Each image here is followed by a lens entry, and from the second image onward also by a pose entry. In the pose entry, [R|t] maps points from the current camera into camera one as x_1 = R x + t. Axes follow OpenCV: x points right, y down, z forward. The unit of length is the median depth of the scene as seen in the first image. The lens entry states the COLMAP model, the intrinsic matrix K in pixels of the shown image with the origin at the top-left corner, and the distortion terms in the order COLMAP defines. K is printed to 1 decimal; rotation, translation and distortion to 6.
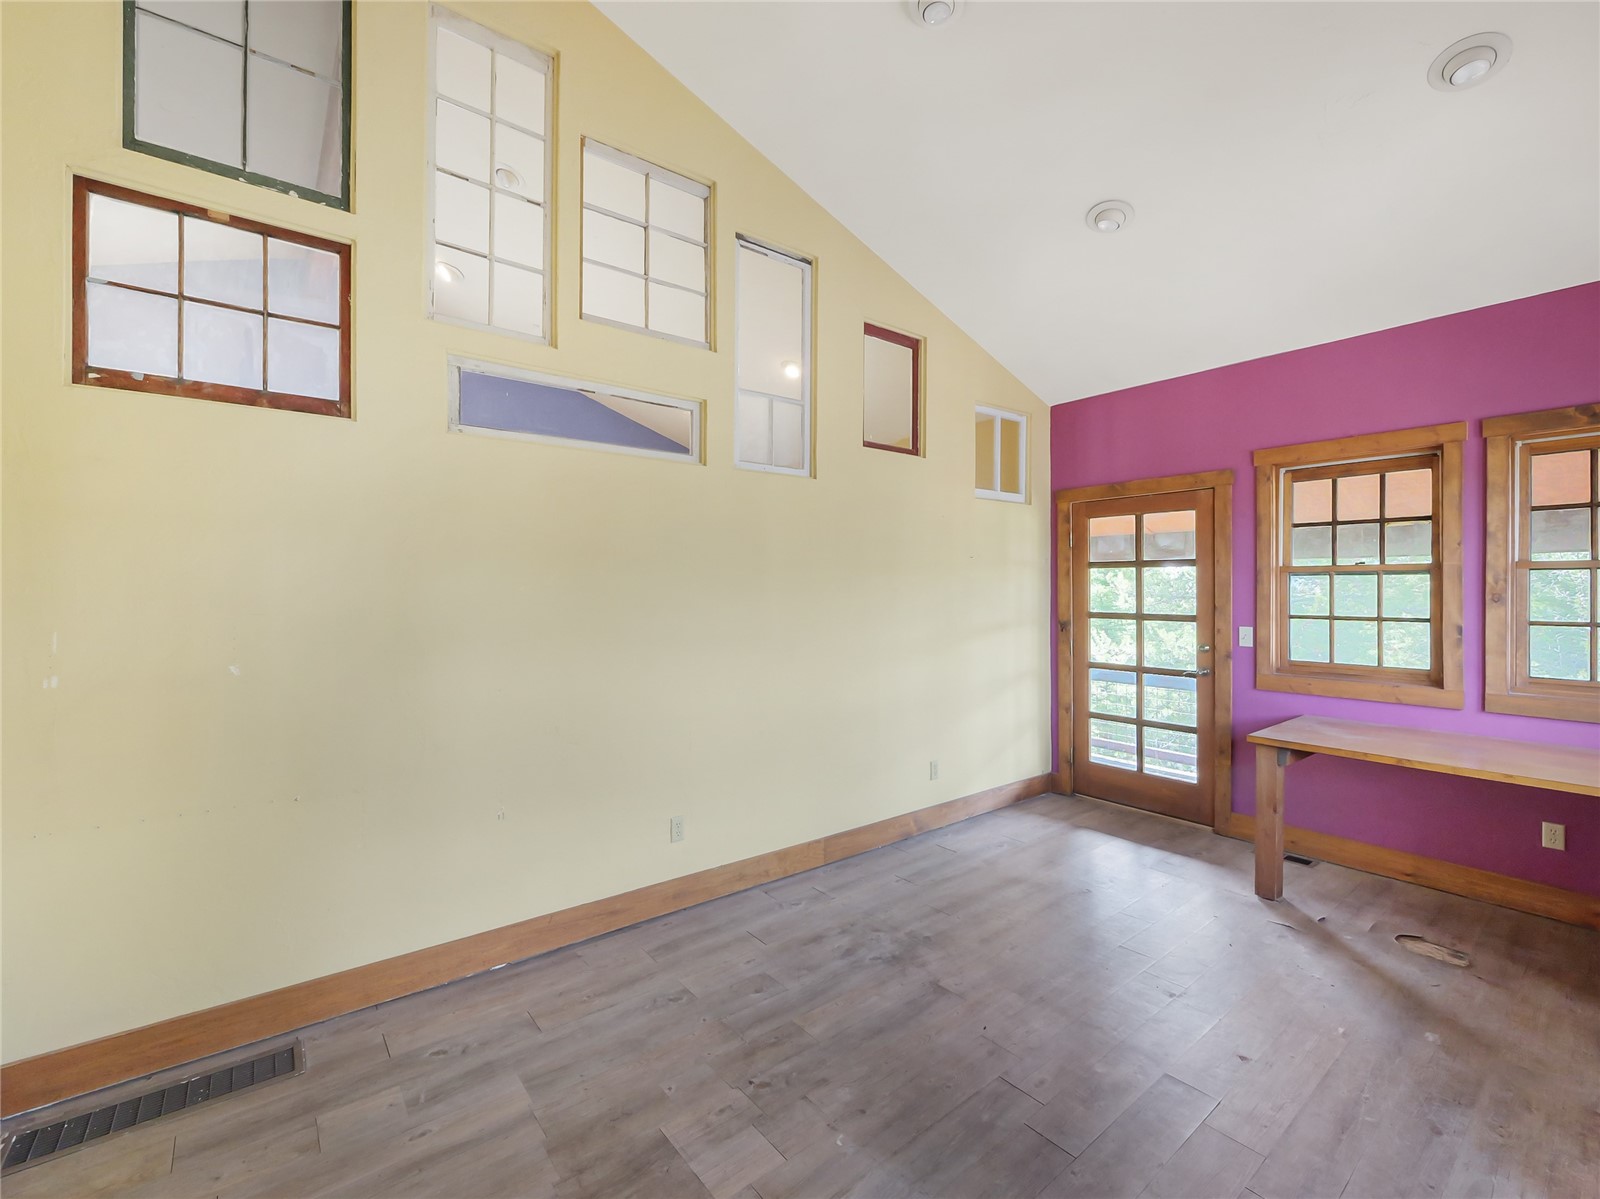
lens RADIAL K [[713.5, 0, 803.6], [0, 713.5, 592.5], [0, 0, 1]] dist [-0.000271, -0.000569]
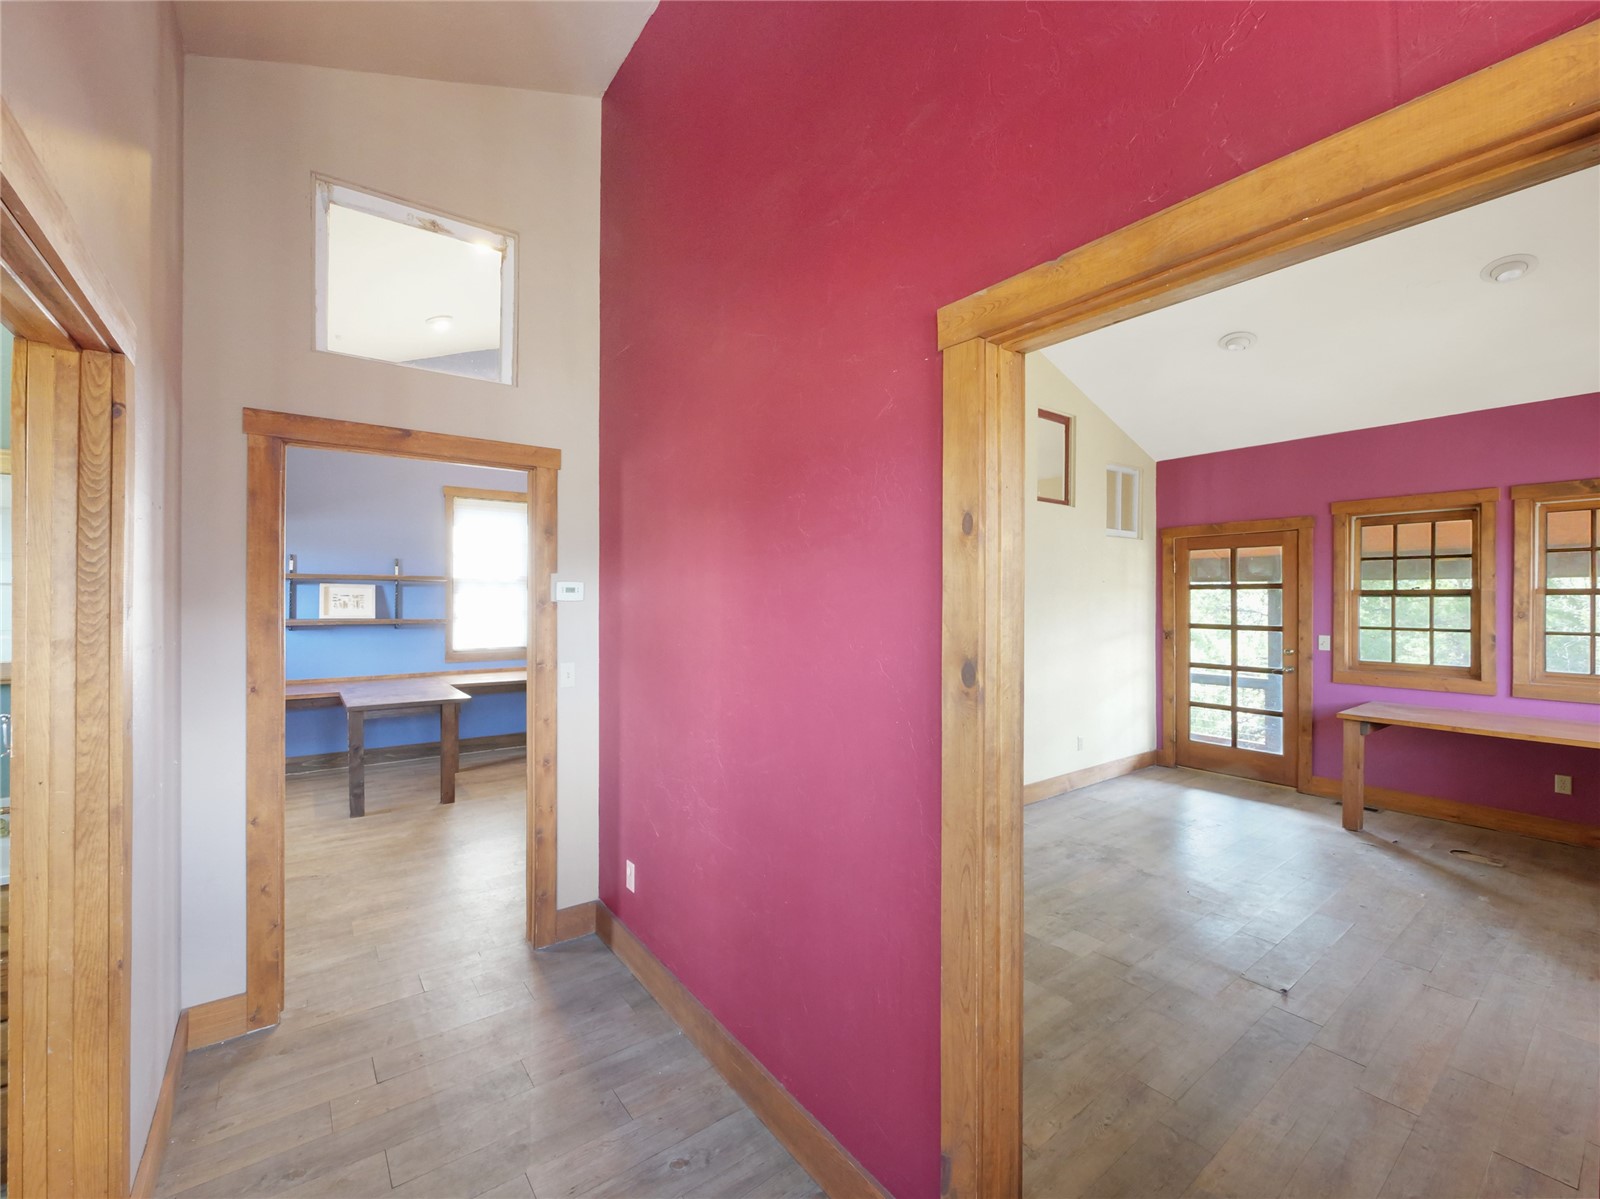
lens RADIAL K [[689.9, 0, 793.6], [0, 689.9, 602.6], [0, 0, 1]] dist [-0.003131, -0.000104]
pose [[0.999539, 0.001397, -0.030327, -0.372443], [-0.001374, 0.999999, 0.000777, -0.014385], [0.030328, -0.000734, 0.999540, -0.350831]]
